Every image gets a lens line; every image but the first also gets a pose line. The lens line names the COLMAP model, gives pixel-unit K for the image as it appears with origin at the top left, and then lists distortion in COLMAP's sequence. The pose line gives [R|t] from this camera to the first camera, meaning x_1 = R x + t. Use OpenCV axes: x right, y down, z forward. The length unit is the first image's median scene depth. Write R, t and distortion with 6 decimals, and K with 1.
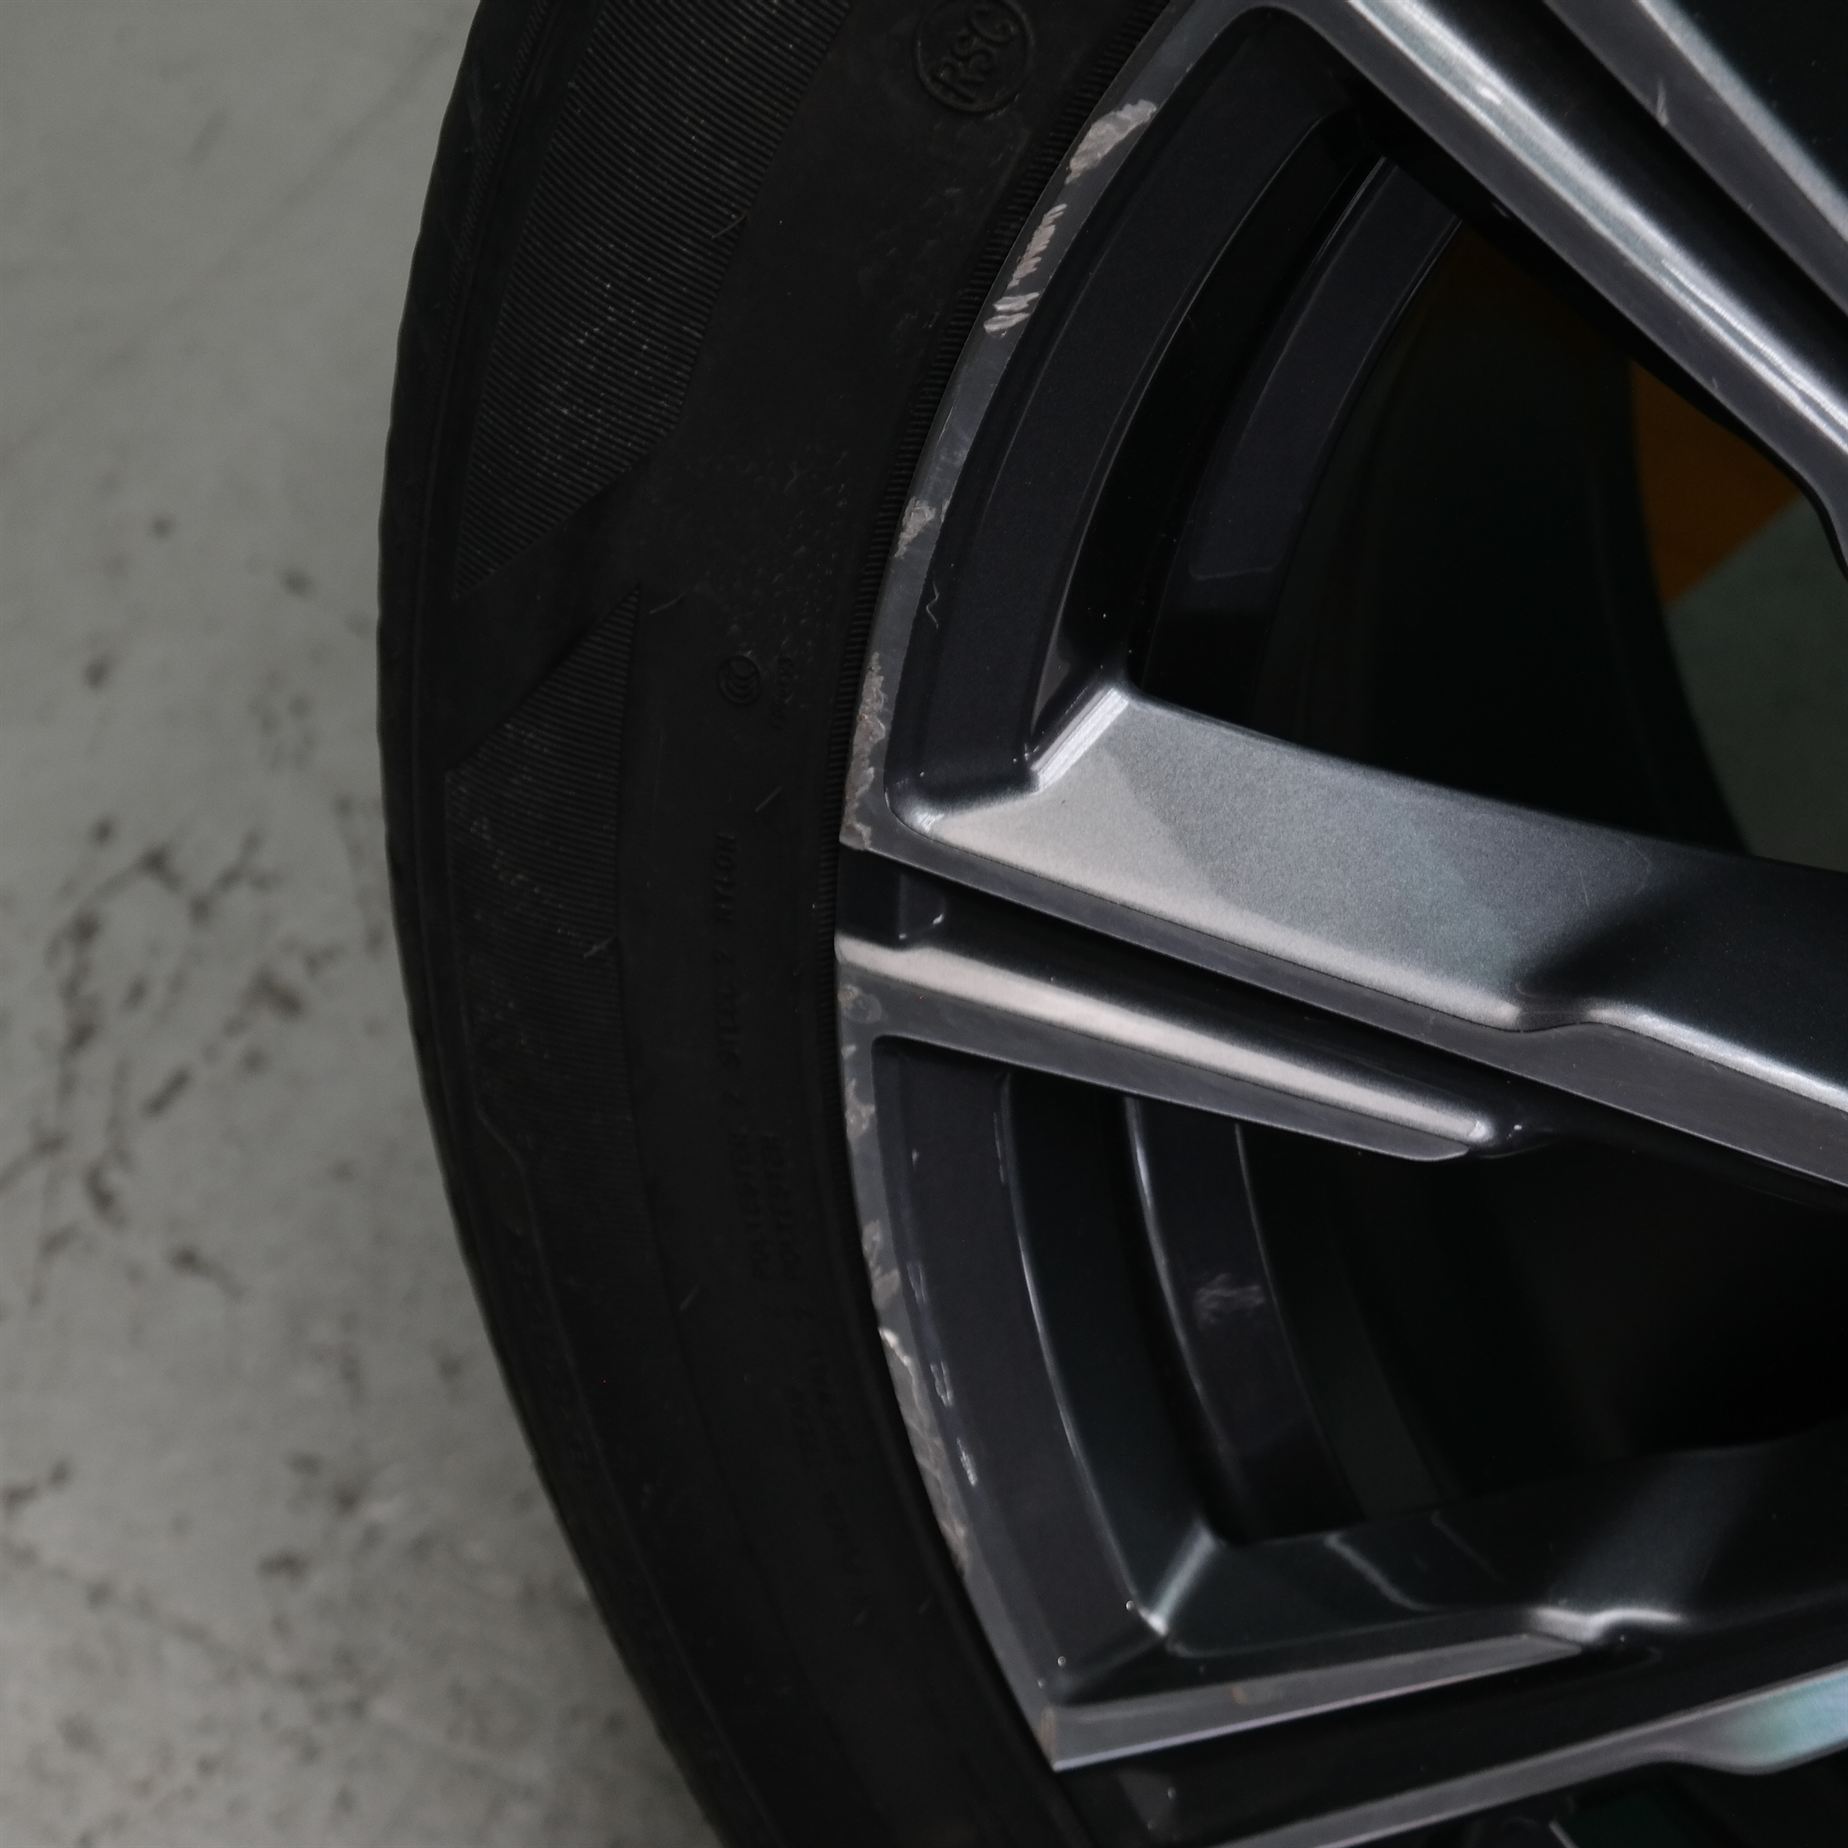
lens RADIAL K [[5239.0, 0, 924.4], [0, 5239.0, 911.3], [0, 0, 1]] dist [0.246334, 0.000000]
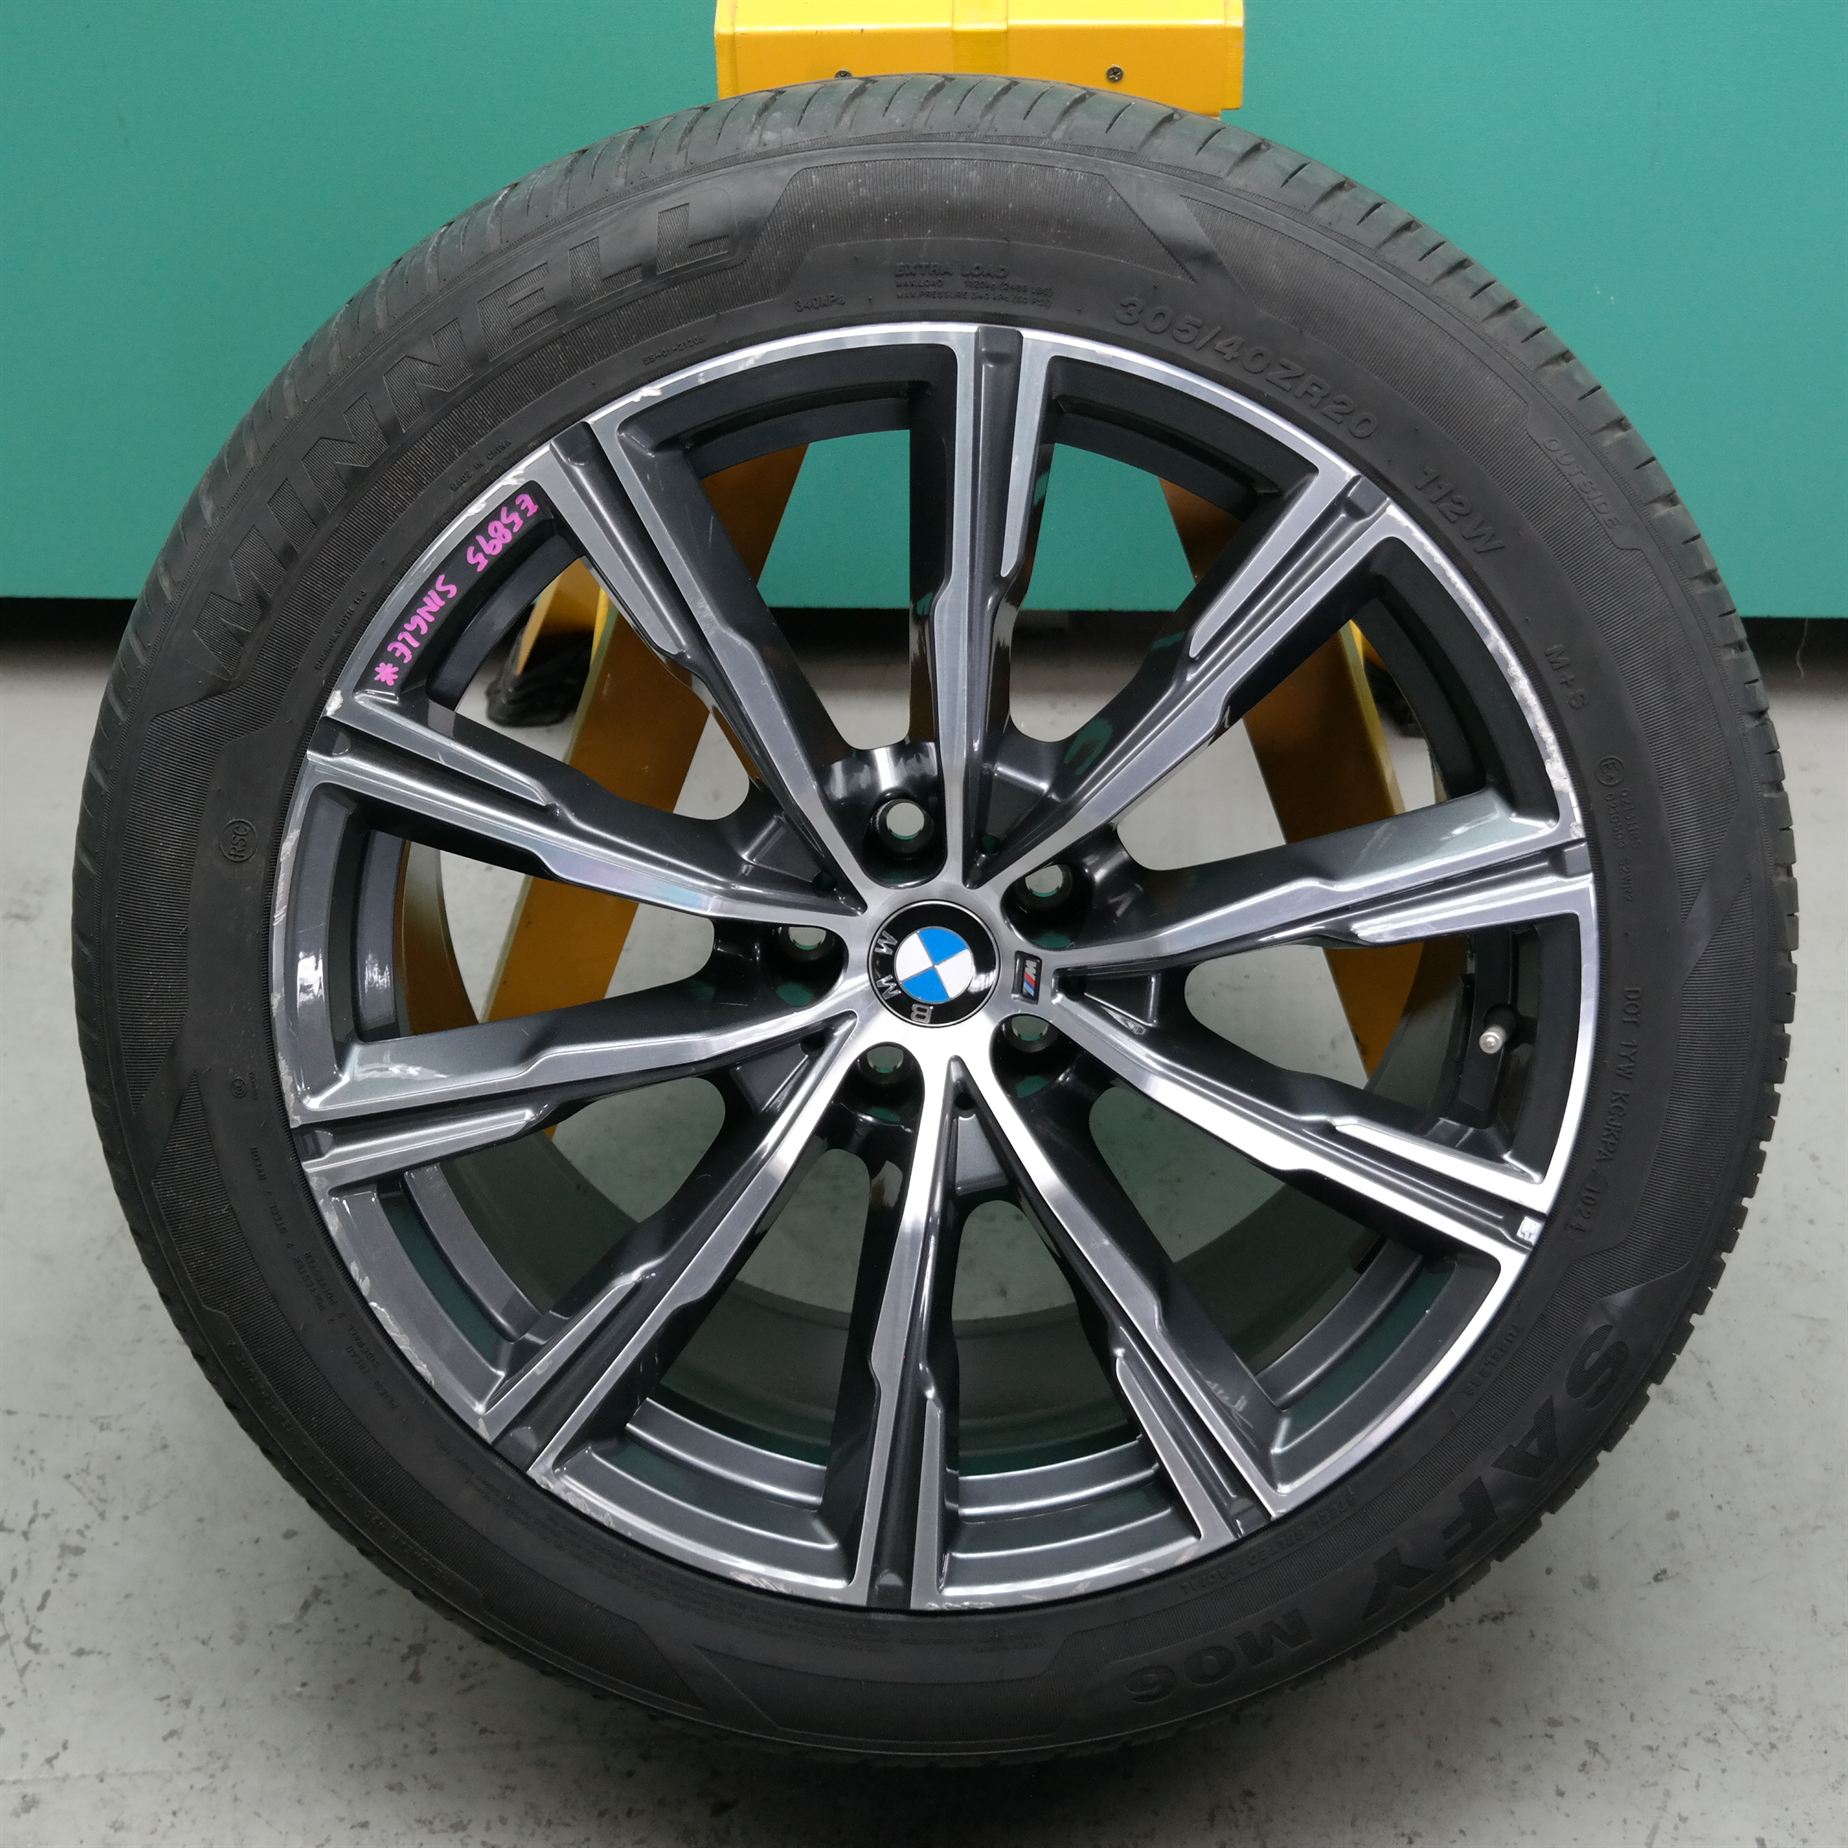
lens RADIAL K [[3281.0, 0, 928.1], [0, 3281.0, 926.3], [0, 0, 1]] dist [-0.001360, 0.000000]
pose [[0.878325, -0.348929, 0.326793, -0.243807], [0.444341, 0.848037, -0.288780, 0.536364], [-0.176369, 0.398850, 0.899896, -0.707567]]
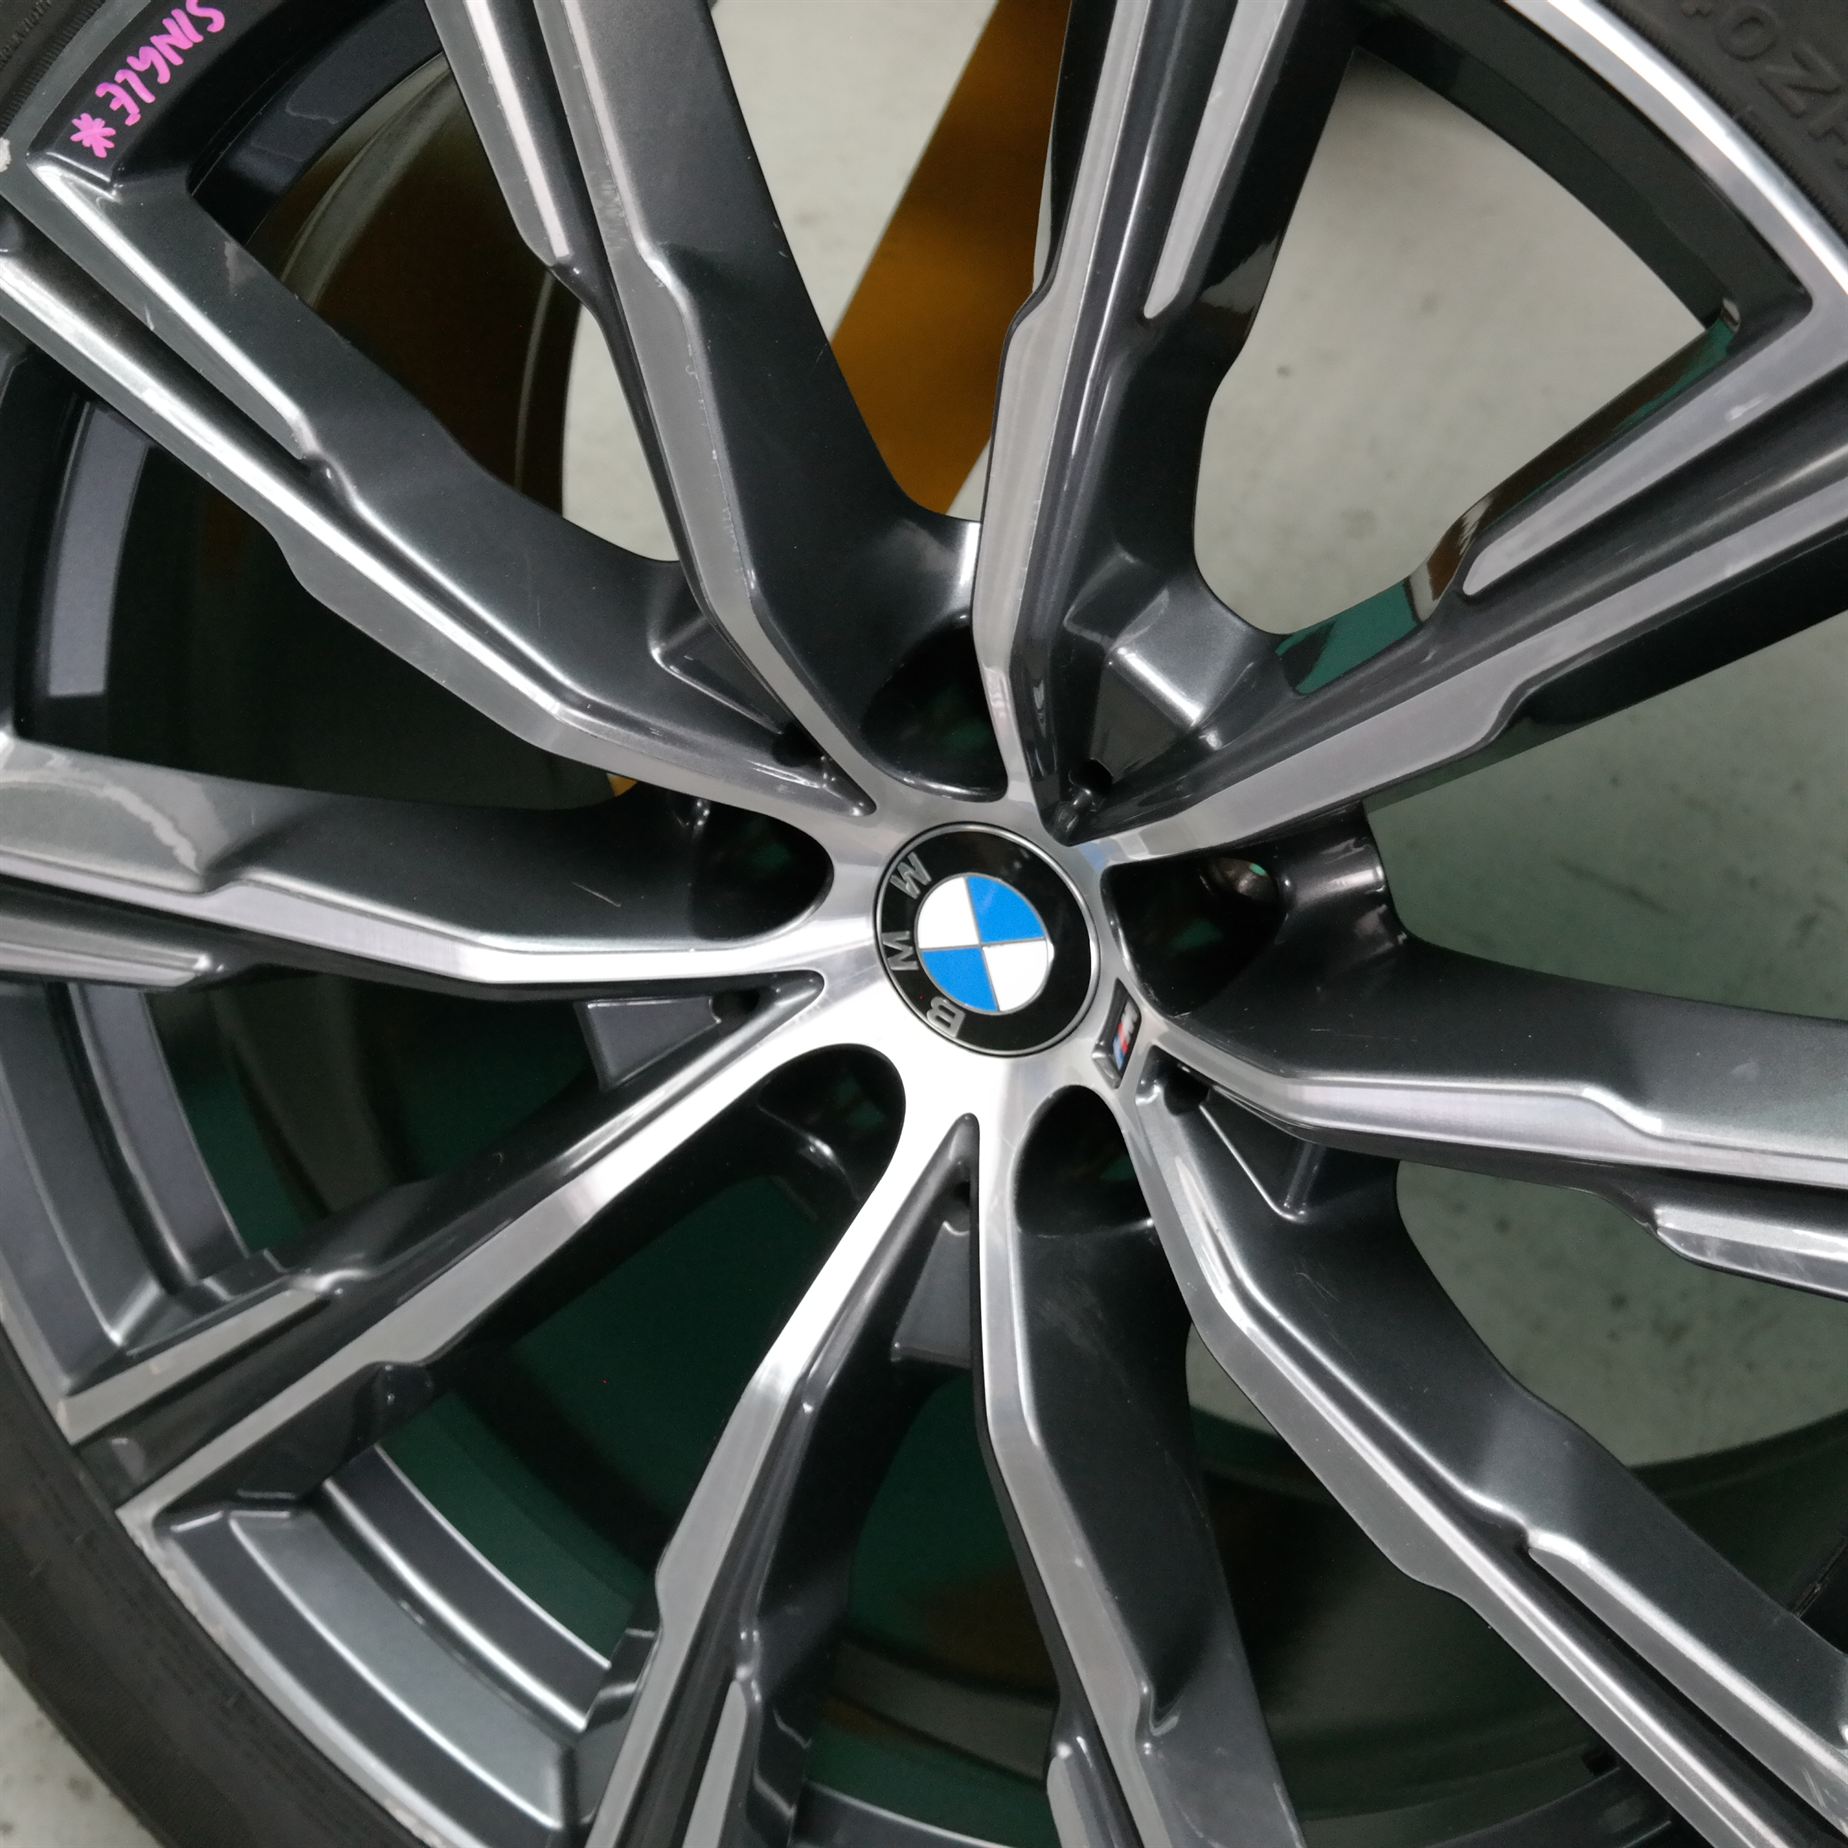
lens RADIAL K [[4343.6, 0, 918.0], [0, 4343.6, 928.4], [0, 0, 1]] dist [0.120180, 0.000000]
pose [[0.995837, -0.065416, -0.063482, 0.381673], [0.051975, 0.979600, -0.194119, 0.283232], [0.074886, 0.190011, 0.978922, -0.327436]]
